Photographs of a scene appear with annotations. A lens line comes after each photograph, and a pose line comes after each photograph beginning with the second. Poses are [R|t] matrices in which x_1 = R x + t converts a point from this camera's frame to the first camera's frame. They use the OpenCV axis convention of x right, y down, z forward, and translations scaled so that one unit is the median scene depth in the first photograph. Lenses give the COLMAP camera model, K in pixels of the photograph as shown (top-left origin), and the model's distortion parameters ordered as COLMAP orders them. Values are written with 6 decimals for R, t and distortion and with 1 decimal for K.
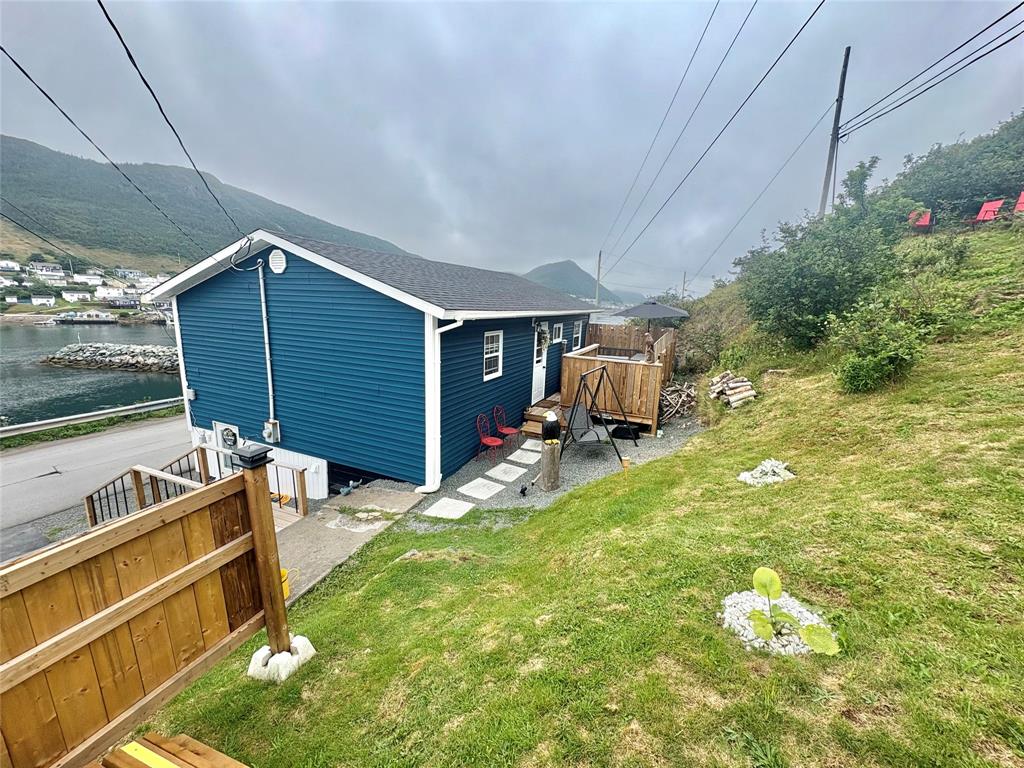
lens RADIAL K [[407.6, 0, 505.7], [0, 407.6, 380.2], [0, 0, 1]] dist [0.001289, -0.000249]
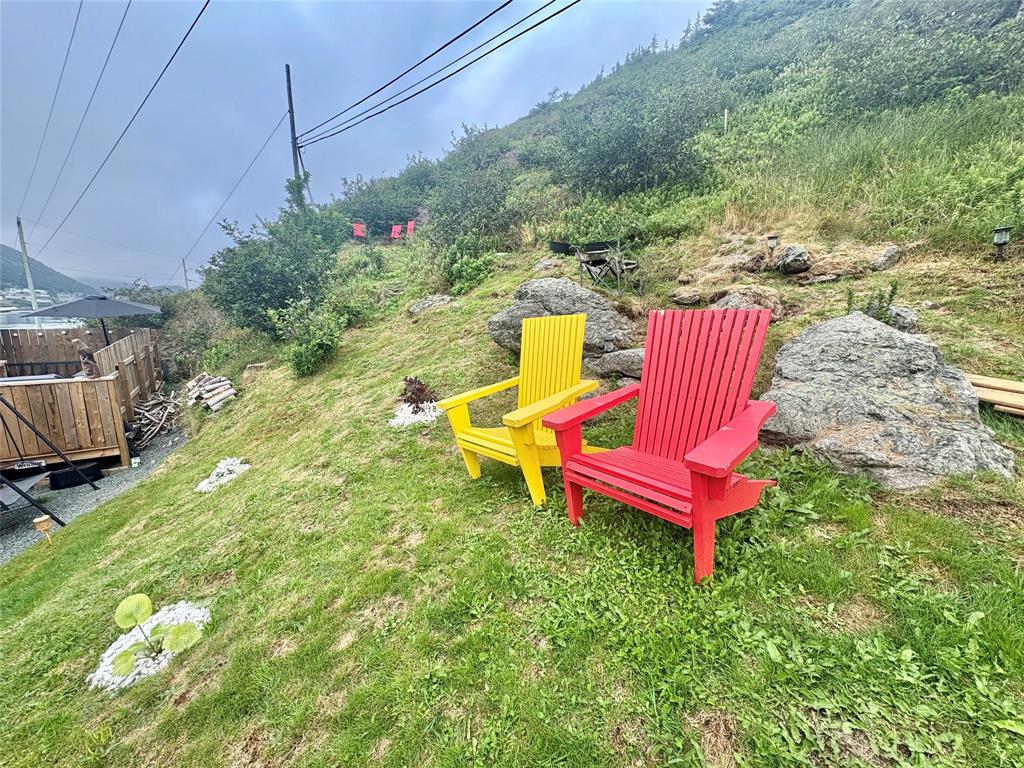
lens RADIAL K [[407.6, 0, 517.7], [0, 407.6, 380.4], [0, 0, 1]] dist [0.001289, -0.000249]
pose [[0.500926, -0.181061, 0.846339, 0.120971], [0.163057, 0.980105, 0.113169, 0.006198], [-0.849991, 0.081312, 0.520484, -0.084054]]
